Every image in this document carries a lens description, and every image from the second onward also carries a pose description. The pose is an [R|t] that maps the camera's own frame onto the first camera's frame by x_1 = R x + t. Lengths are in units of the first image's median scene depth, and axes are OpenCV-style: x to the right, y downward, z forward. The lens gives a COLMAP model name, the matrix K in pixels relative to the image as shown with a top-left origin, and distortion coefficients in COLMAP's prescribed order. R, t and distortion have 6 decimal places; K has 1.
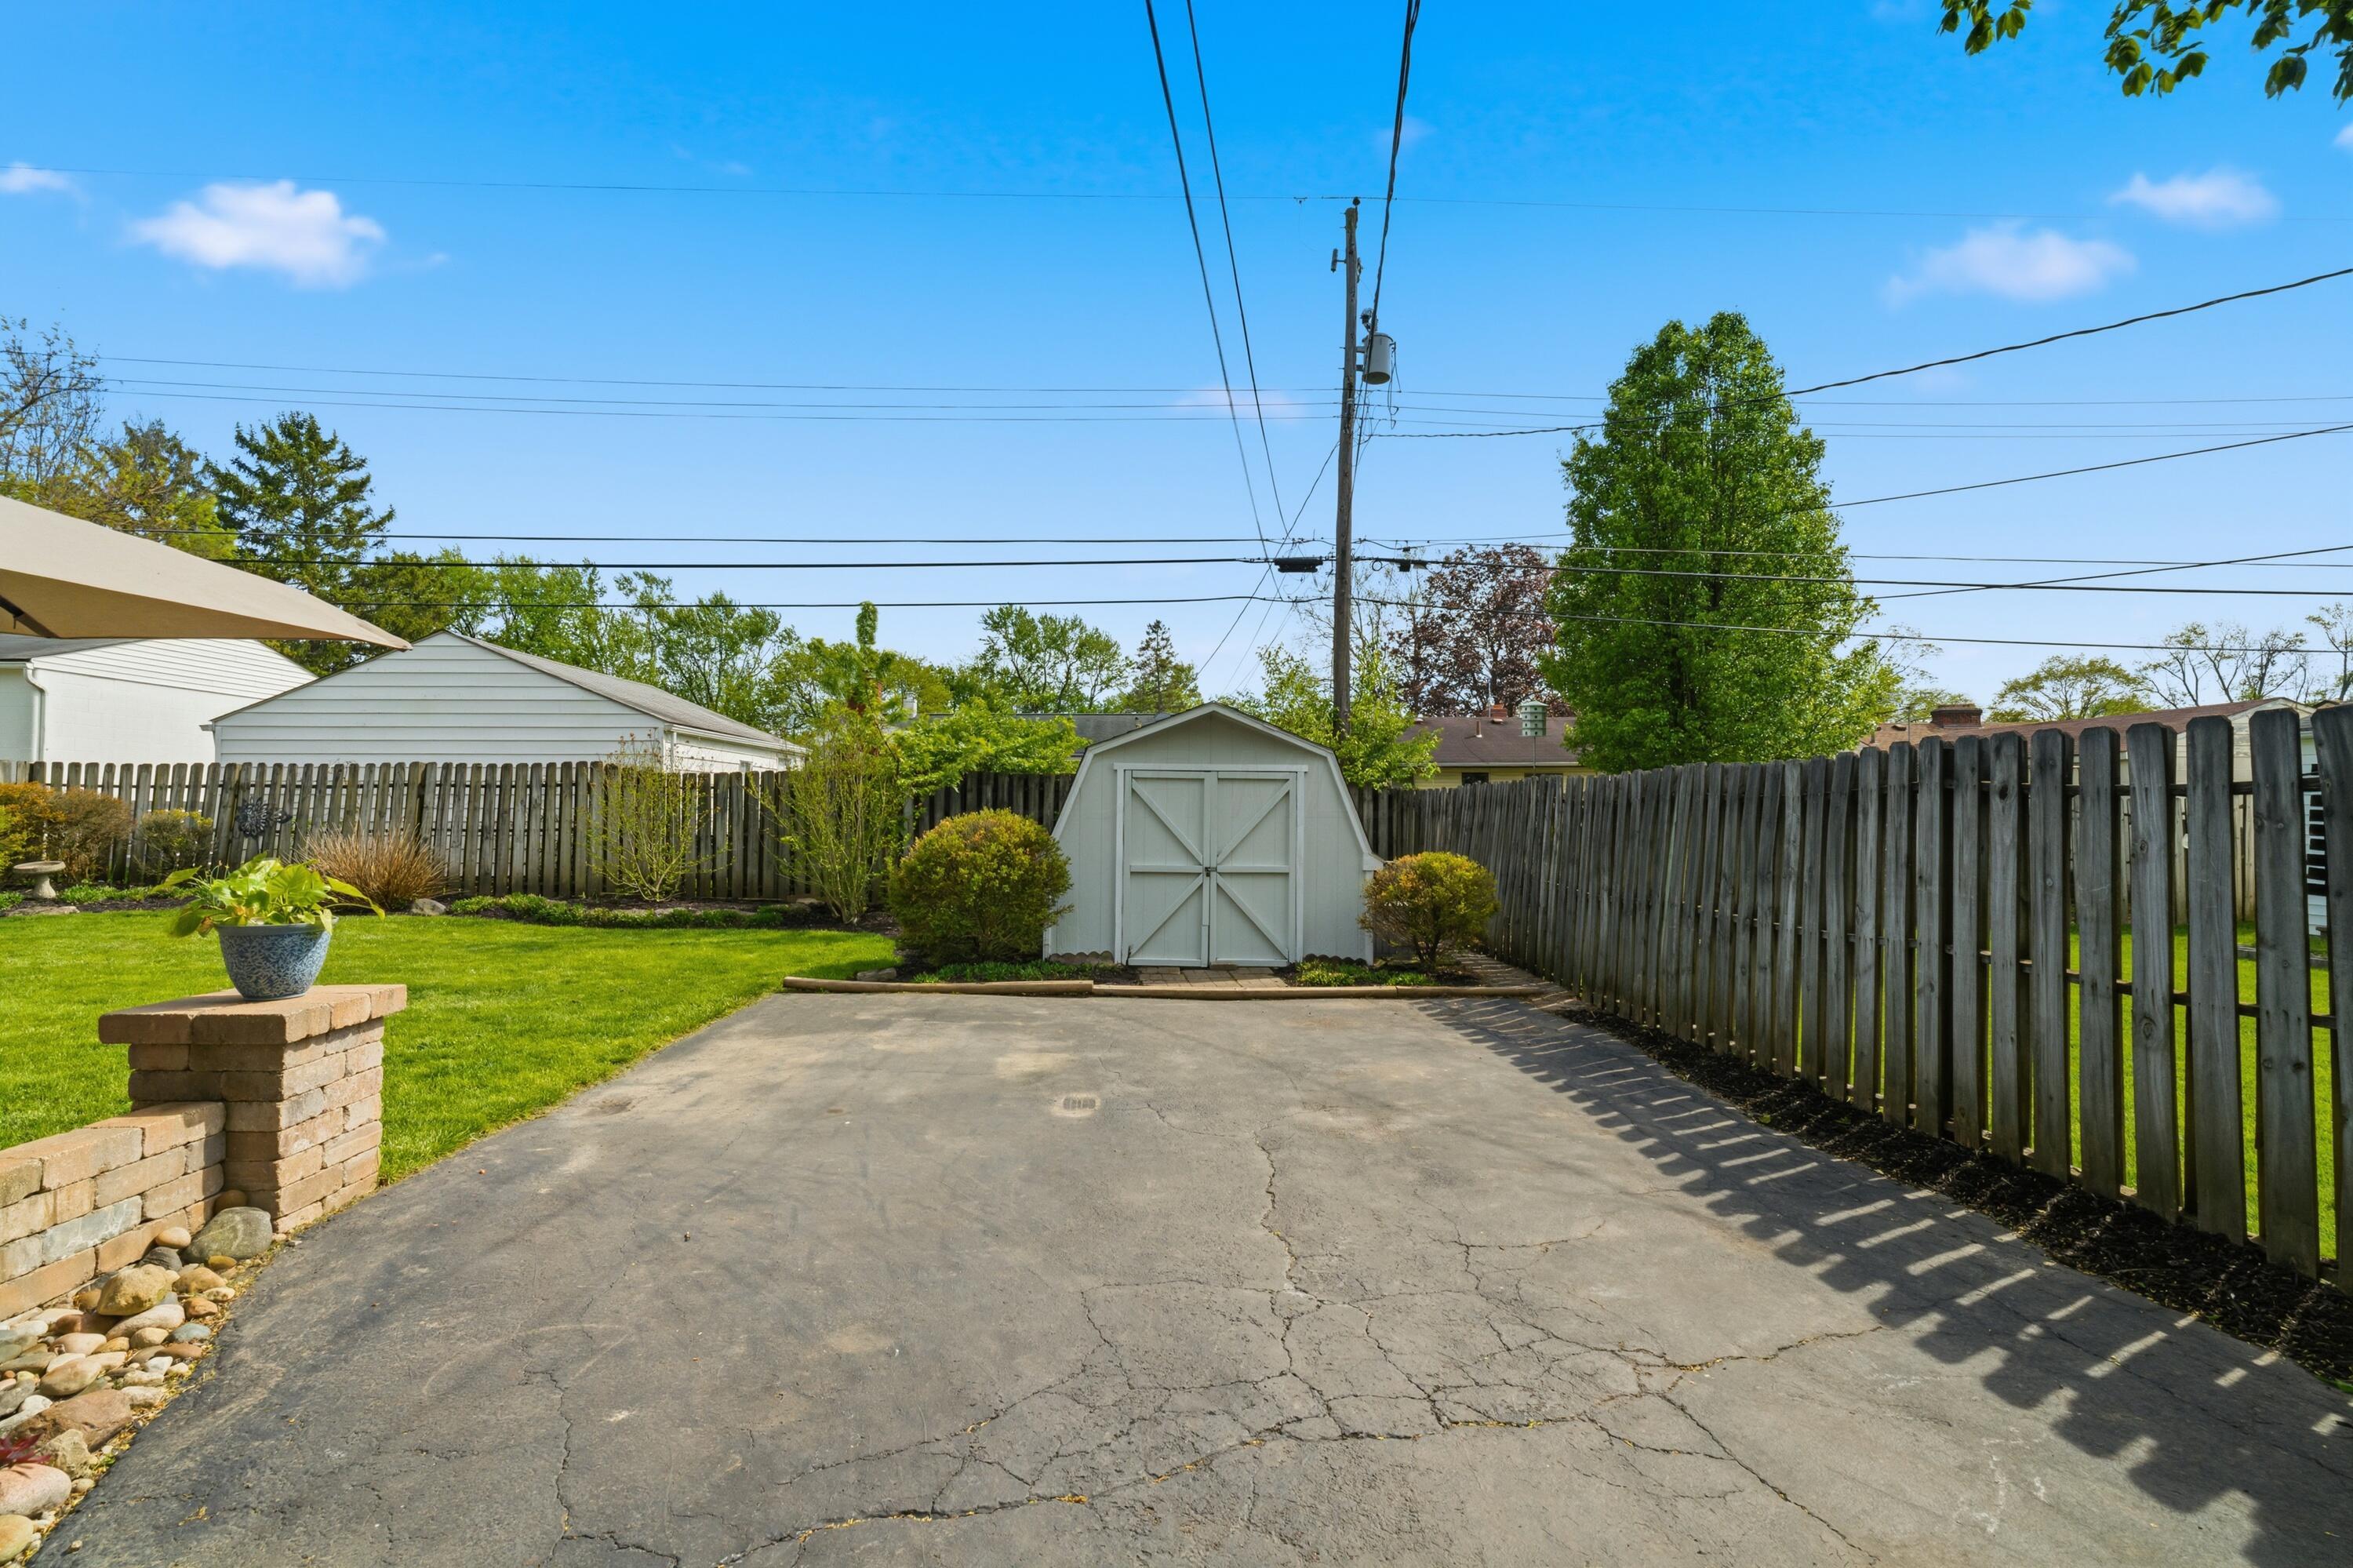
lens RADIAL K [[1058.1, 0, 1176.5], [0, 1058.1, 784.0], [0, 0, 1]] dist [-0.005787, -0.000680]
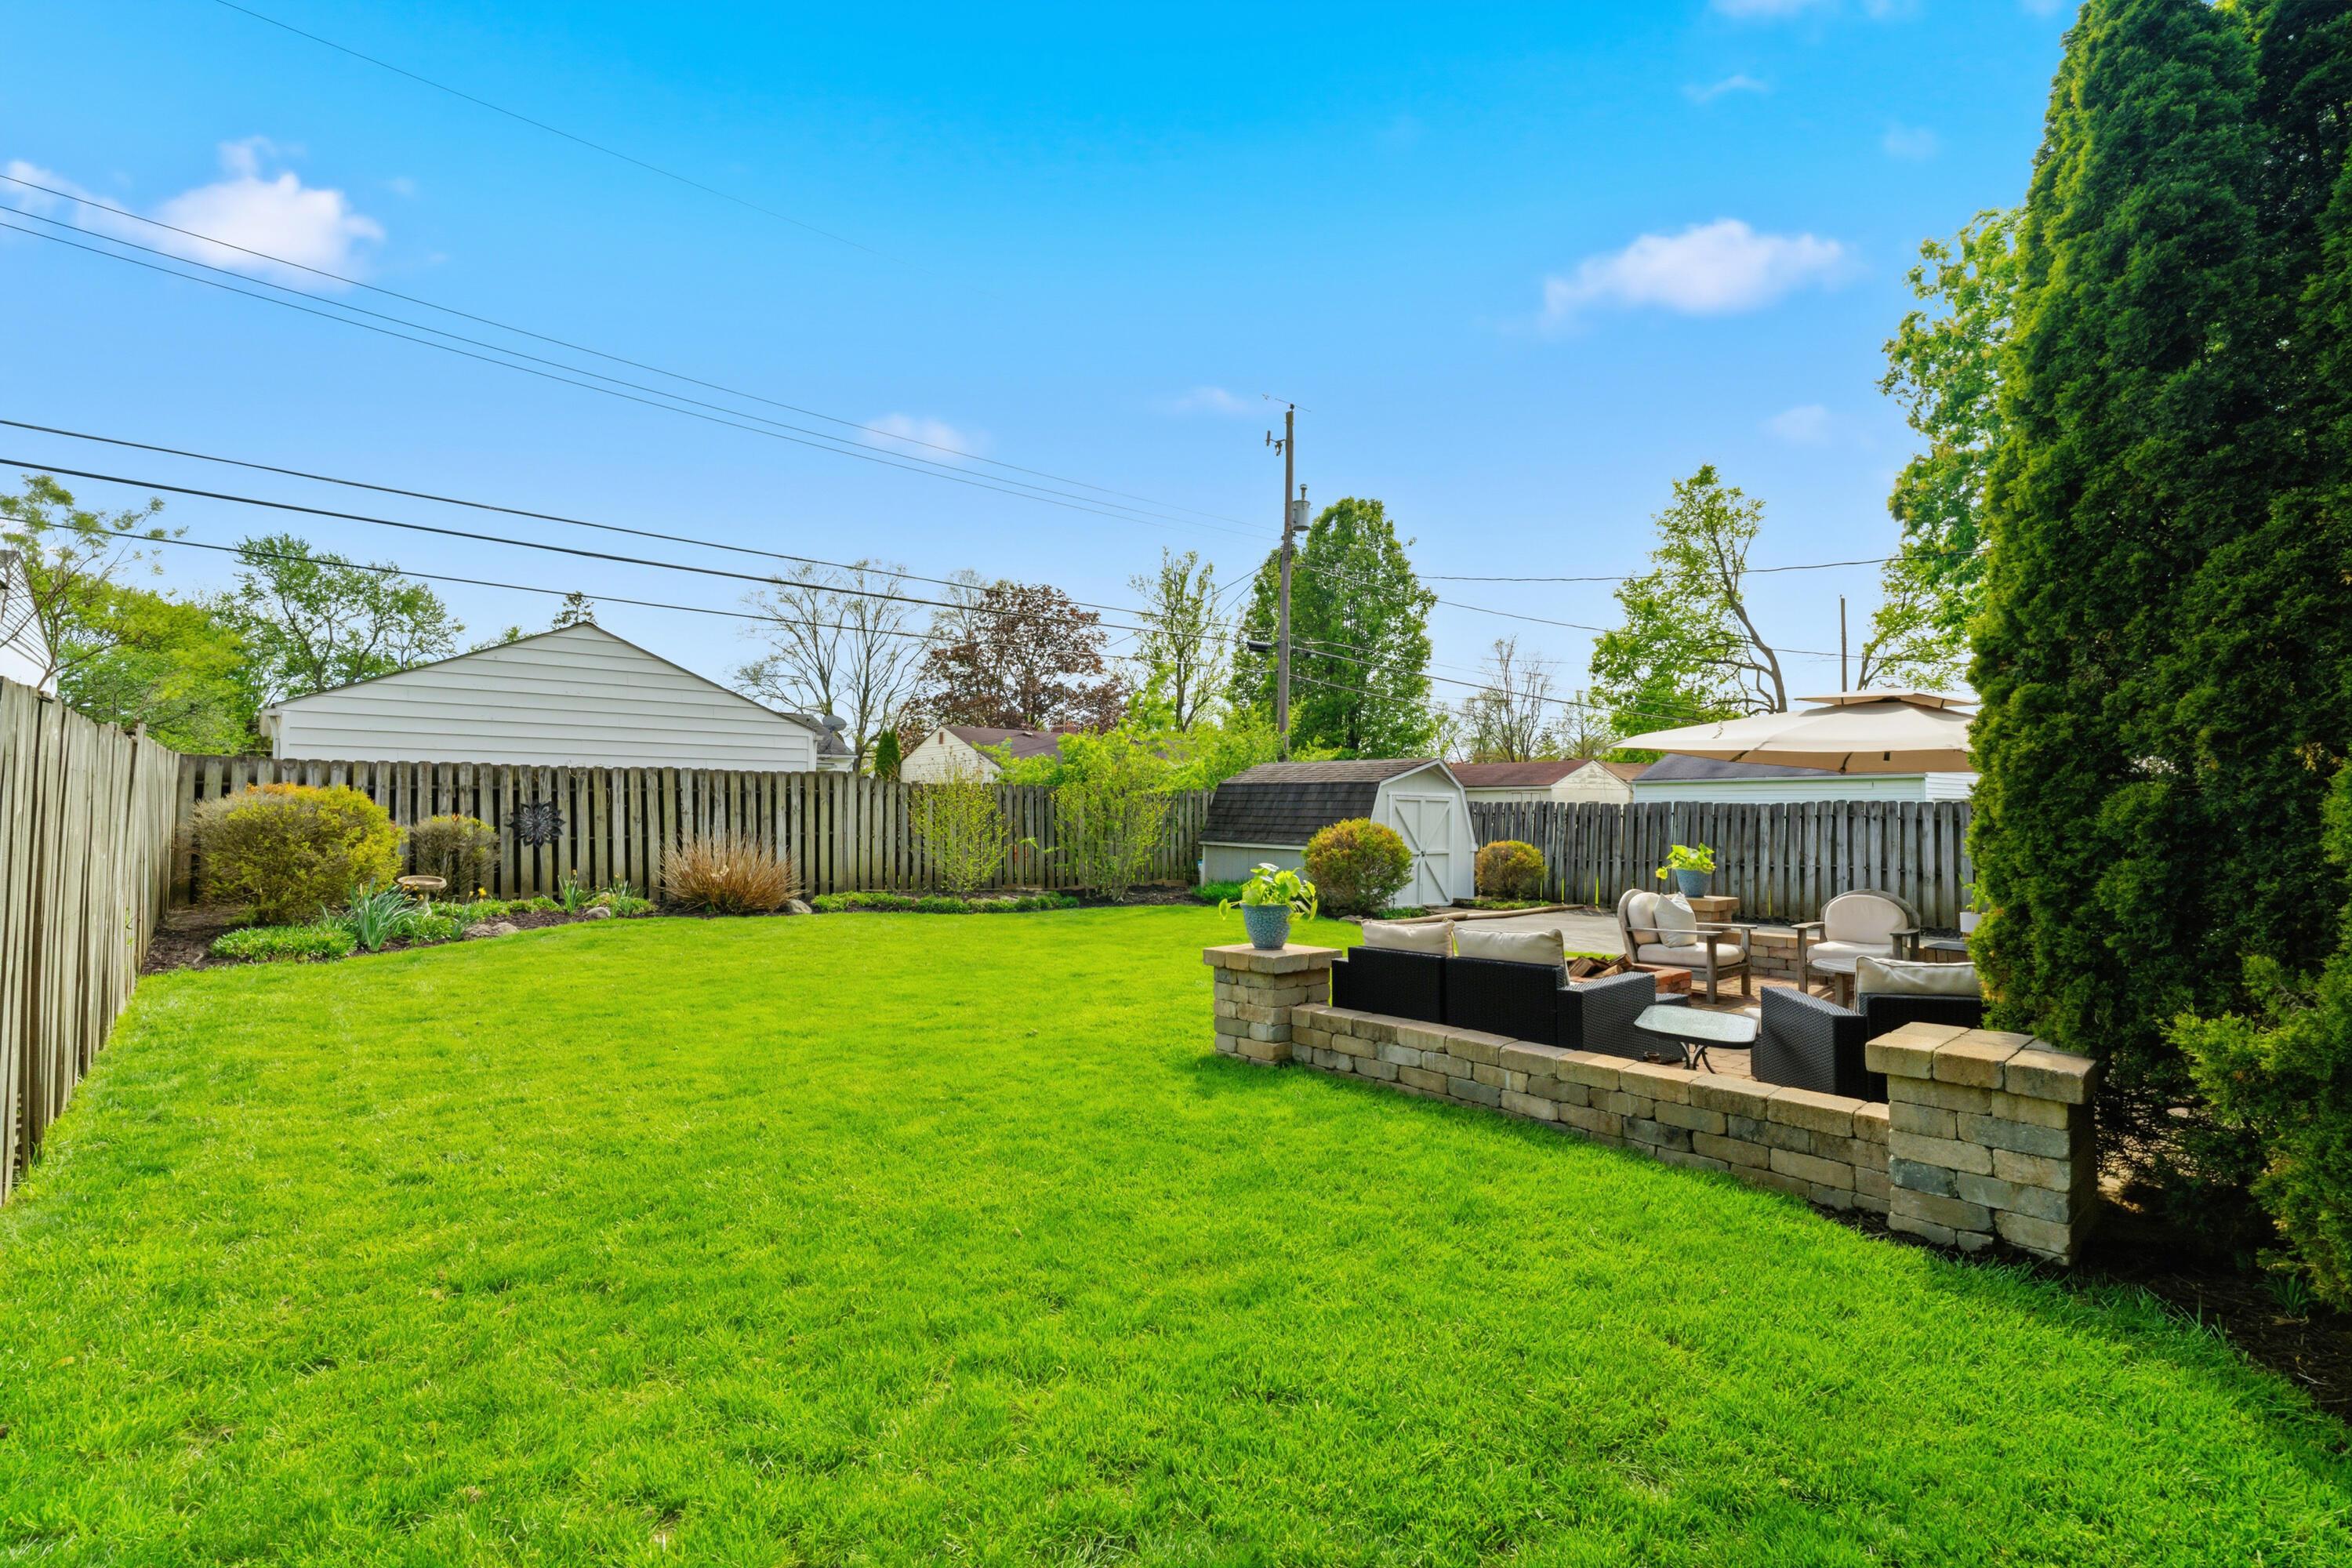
lens RADIAL K [[1057.6, 0, 1176.0], [0, 1057.6, 784.0], [0, 0, 1]] dist [-0.005787, -0.000680]
pose [[0.777573, 0.019318, 0.628496, -0.885888], [-0.023343, 0.999726, -0.001849, -0.012863], [-0.628359, -0.013234, 0.777811, -0.069340]]
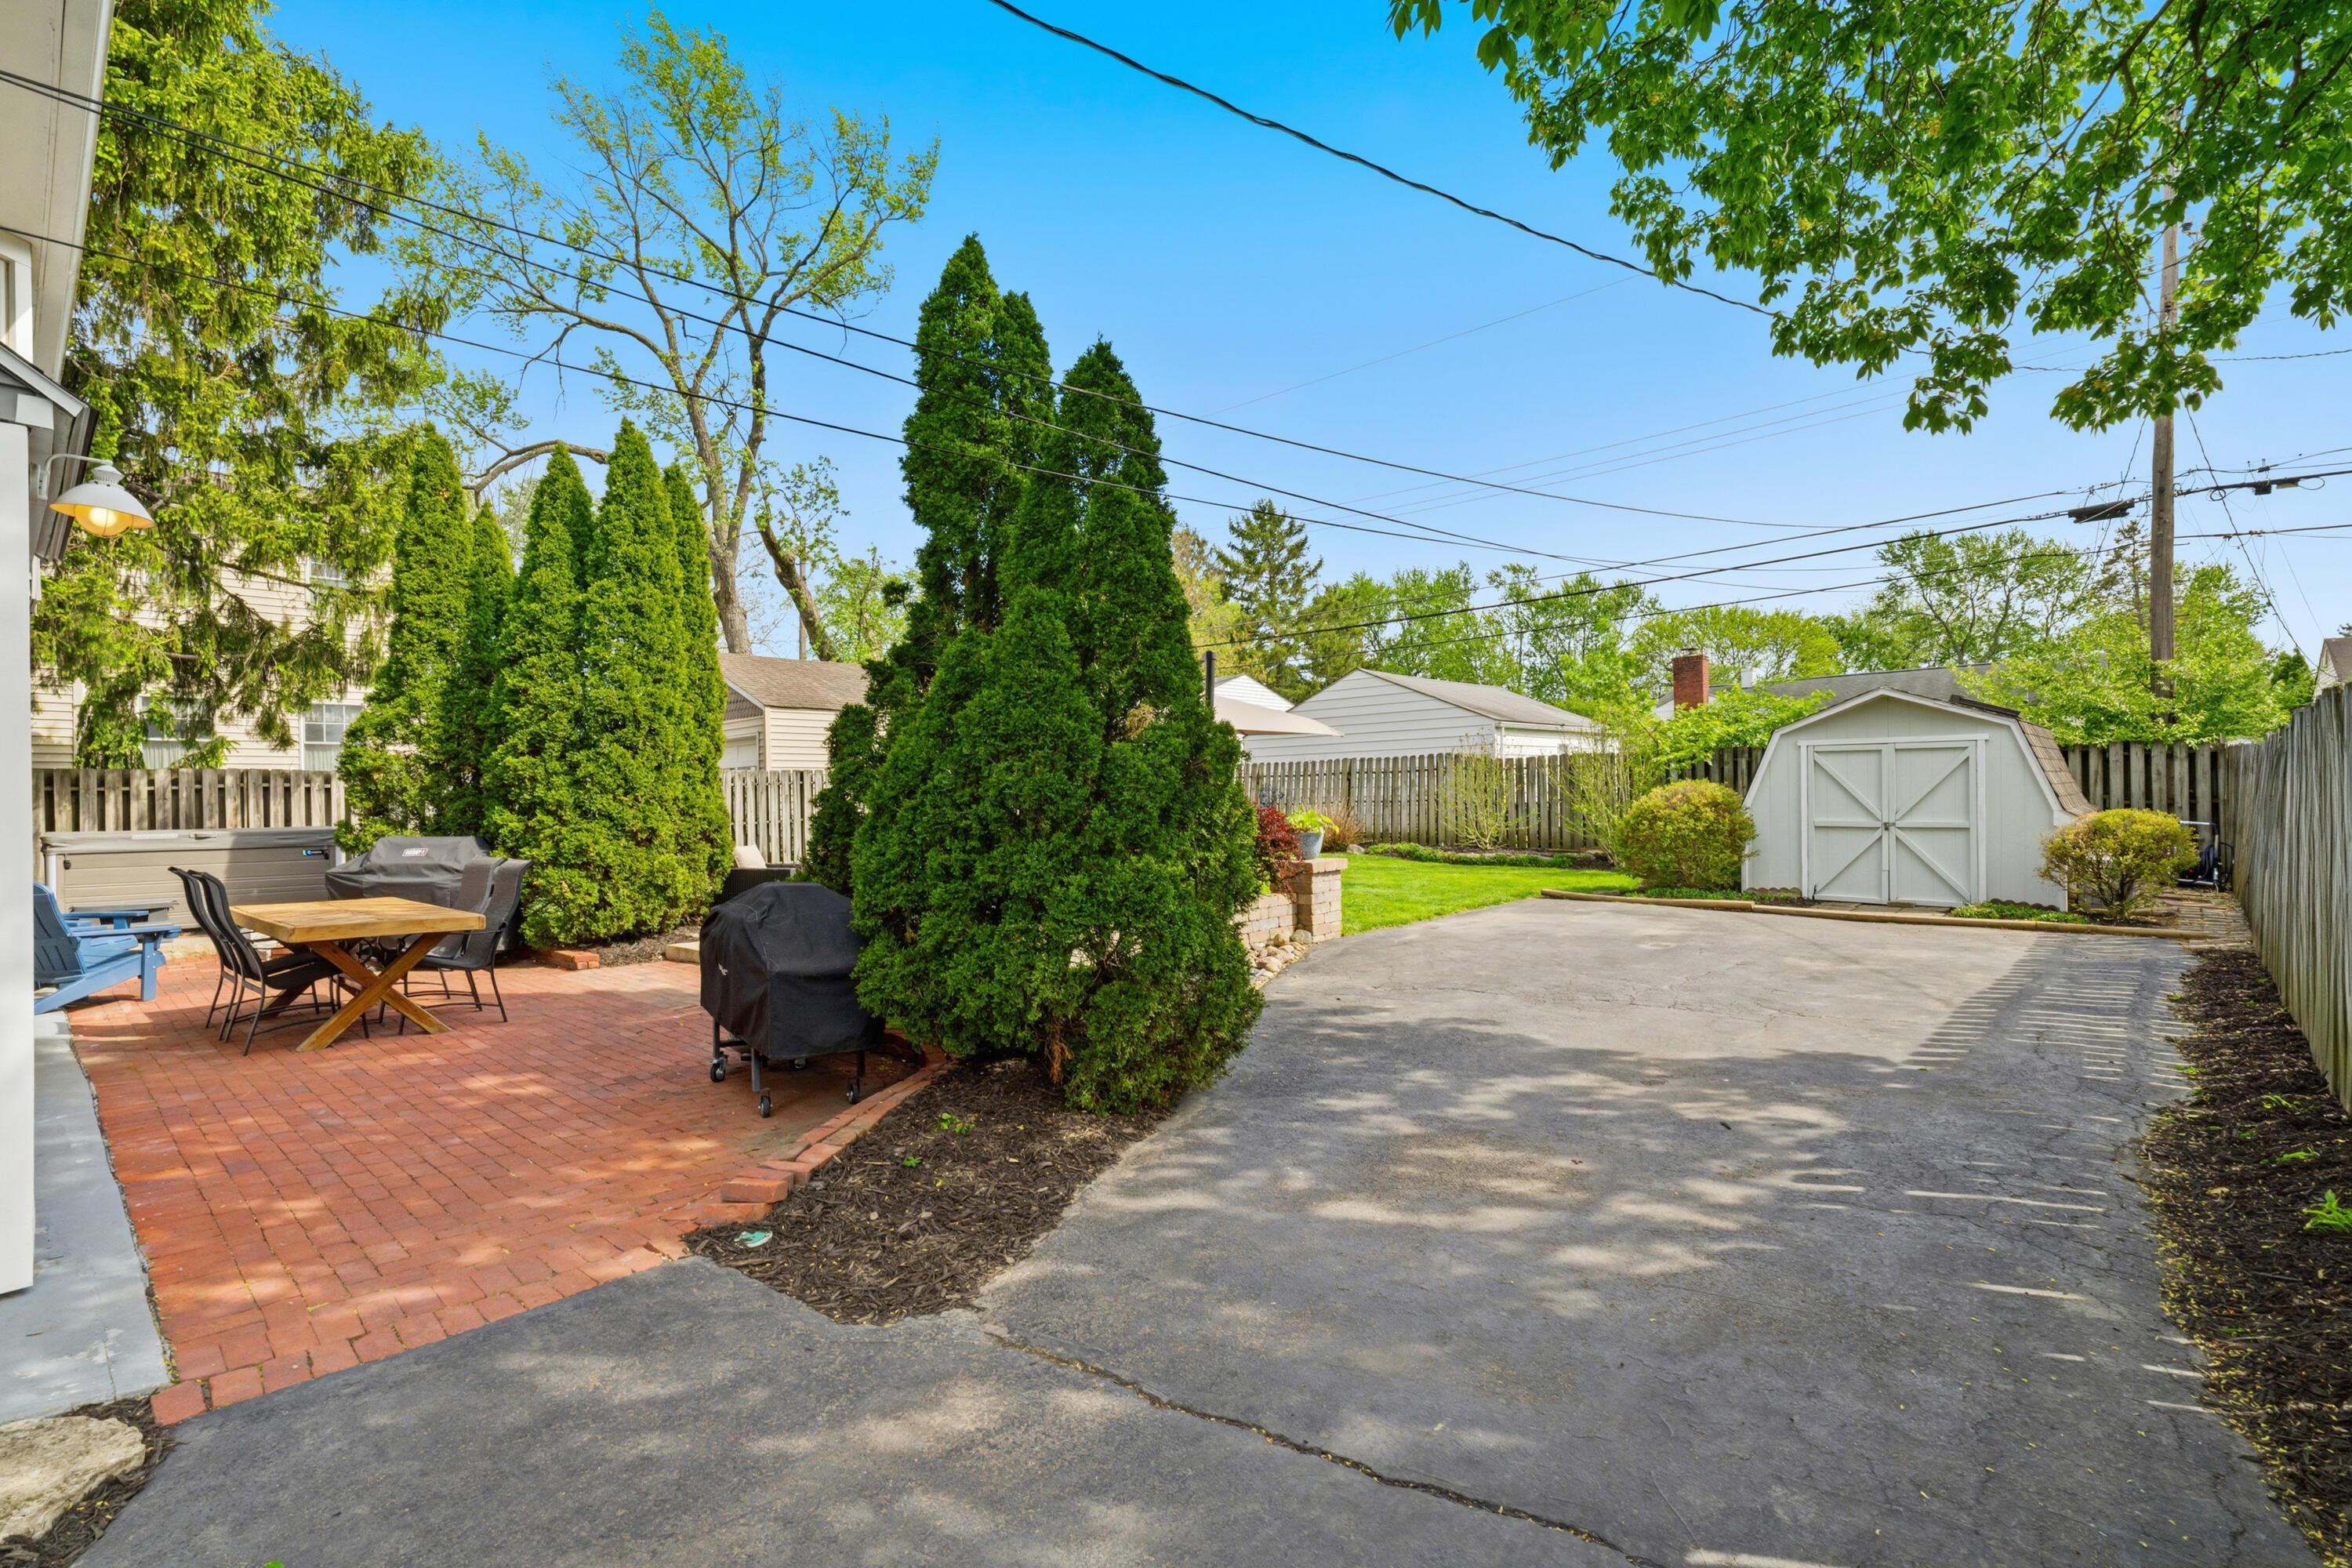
lens RADIAL K [[1095.4, 0, 1176.0], [0, 1095.4, 784.0], [0, 0, 1]] dist [0.000362, -0.000221]
pose [[0.711992, -0.023186, -0.701804, 0.210846], [0.041670, 0.999088, 0.009268, -0.007230], [0.700950, -0.035843, 0.712309, -0.295161]]
